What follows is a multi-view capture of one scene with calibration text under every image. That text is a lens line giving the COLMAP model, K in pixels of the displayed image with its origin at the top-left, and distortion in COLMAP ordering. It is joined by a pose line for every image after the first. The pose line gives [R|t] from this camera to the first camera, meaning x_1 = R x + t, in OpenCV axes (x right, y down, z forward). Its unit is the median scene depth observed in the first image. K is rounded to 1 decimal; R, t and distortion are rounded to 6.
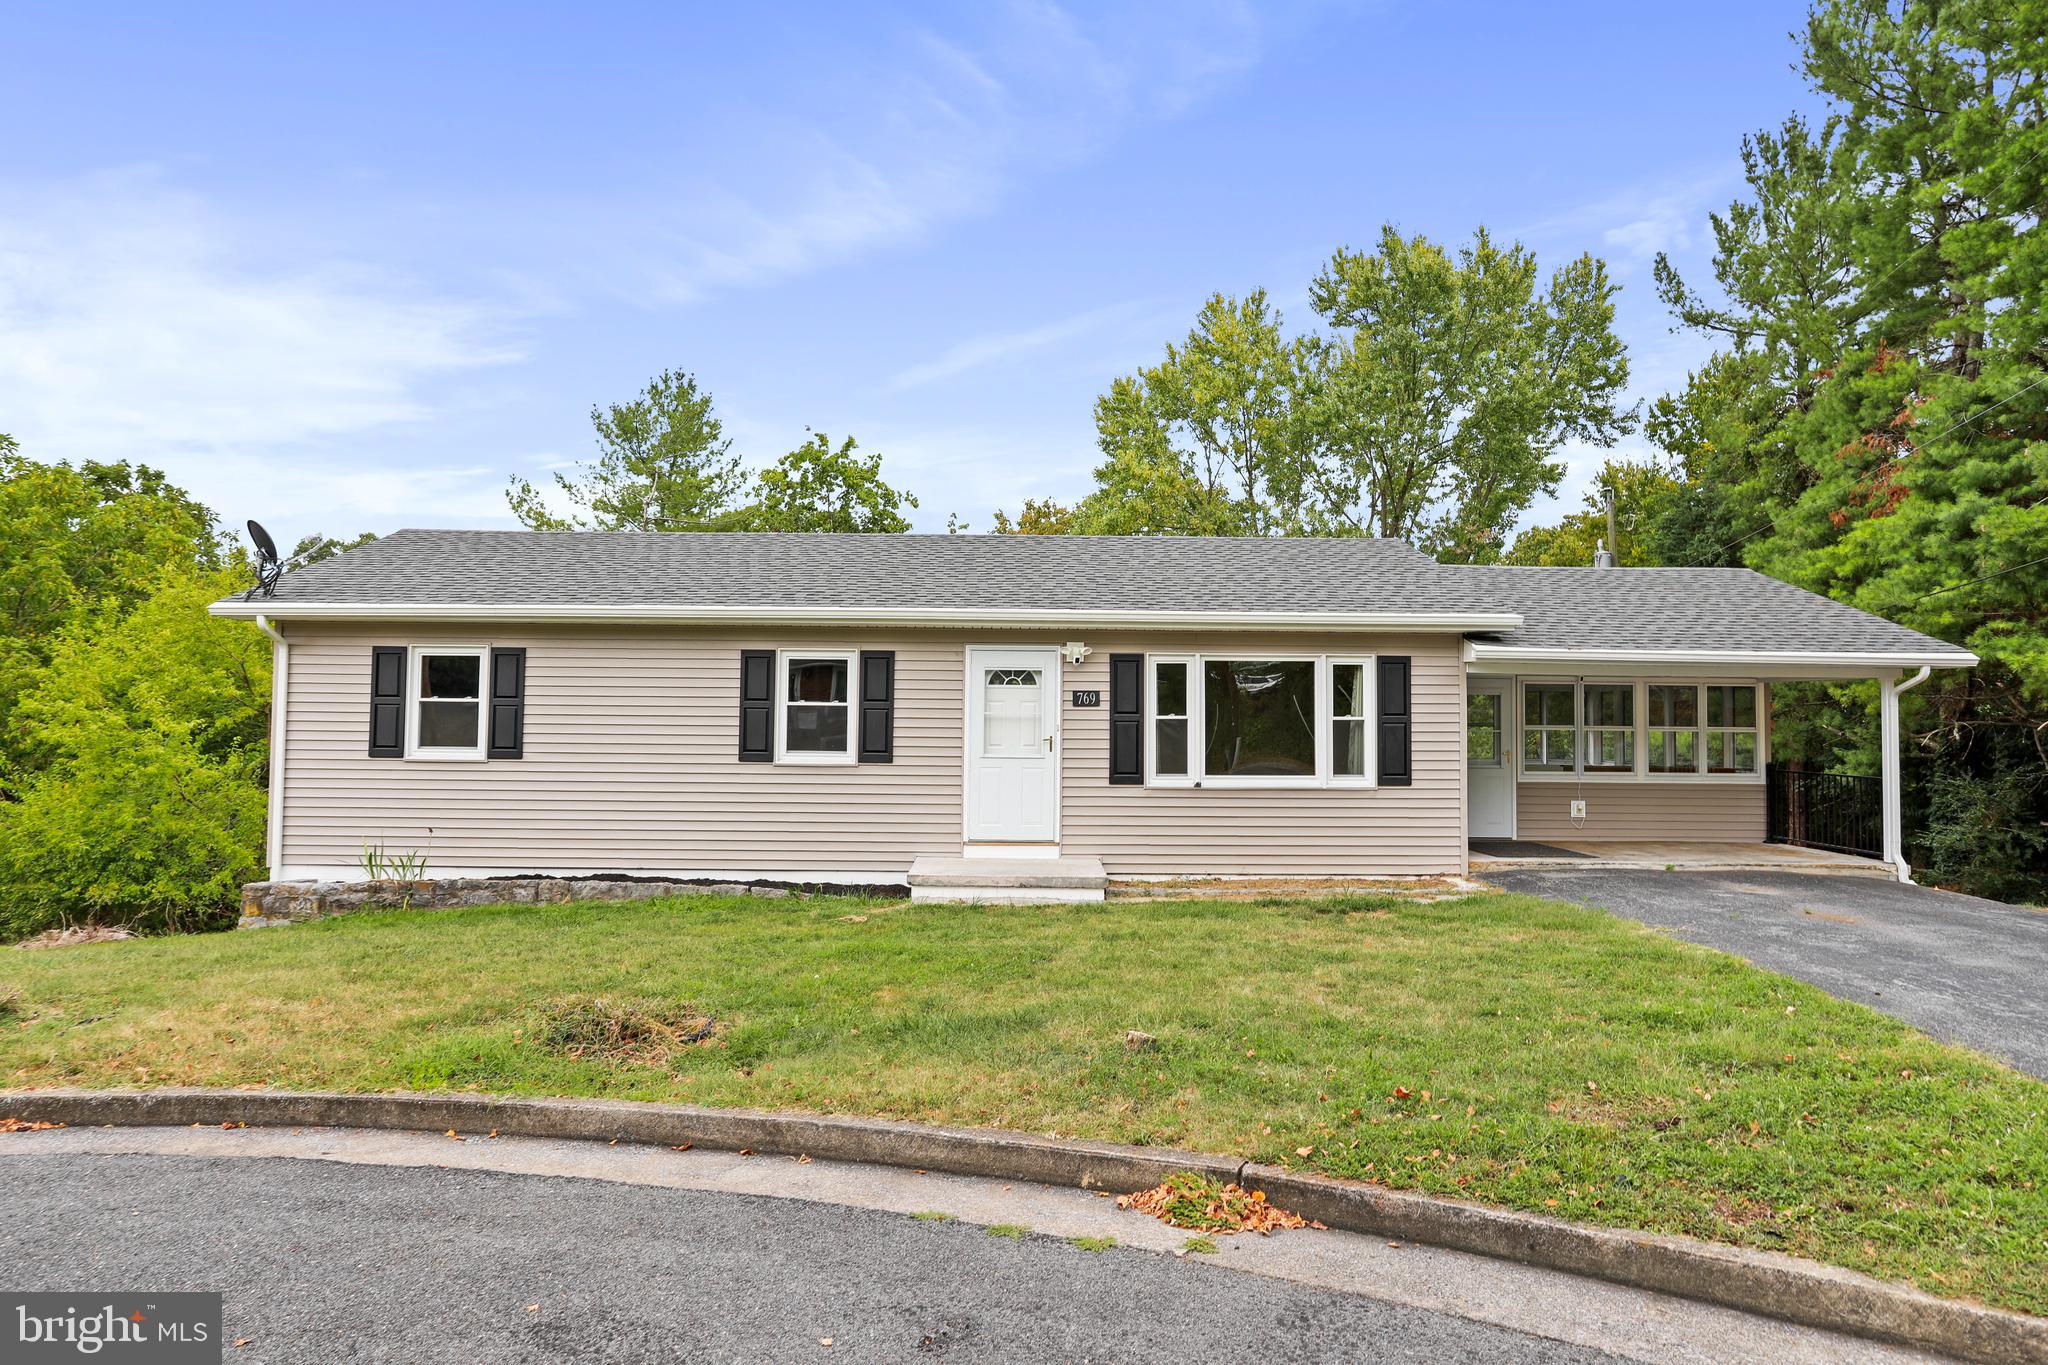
lens RADIAL K [[1267.0, 0, 1036.0], [0, 1267.0, 623.0], [0, 0, 1]] dist [-0.033156, 0.022208]
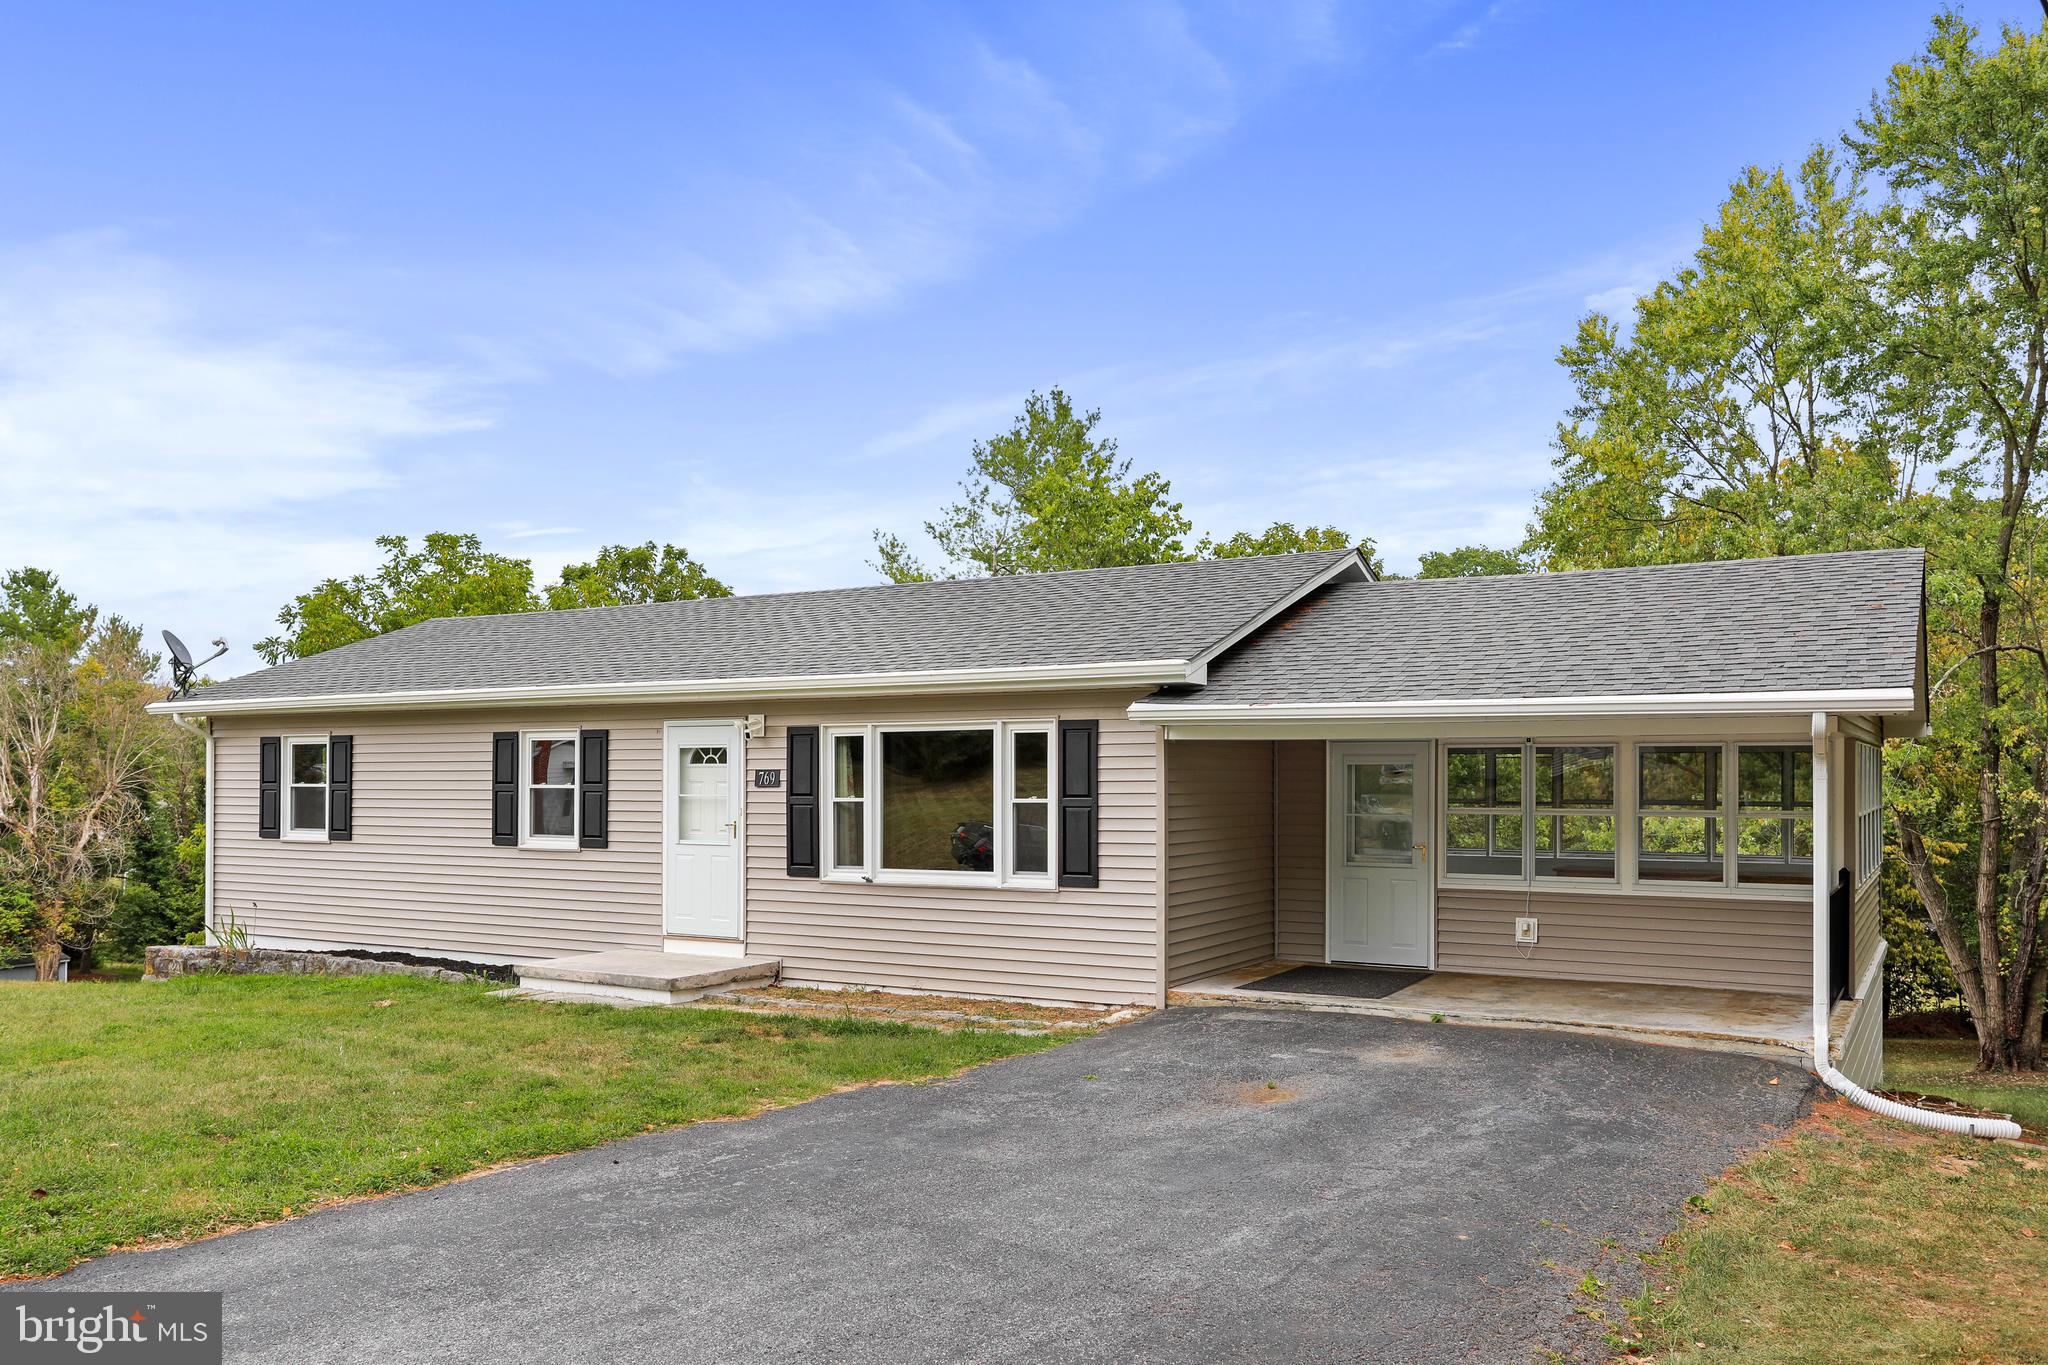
lens RADIAL K [[1590.6, 0, 1036.3], [0, 1590.6, 703.7], [0, 0, 1]] dist [-0.019060, 0.024189]
pose [[0.856872, -0.033211, -0.514458, 0.767593], [0.045499, 0.998900, 0.011299, 0.004011], [0.513517, -0.033089, 0.857441, 0.153945]]
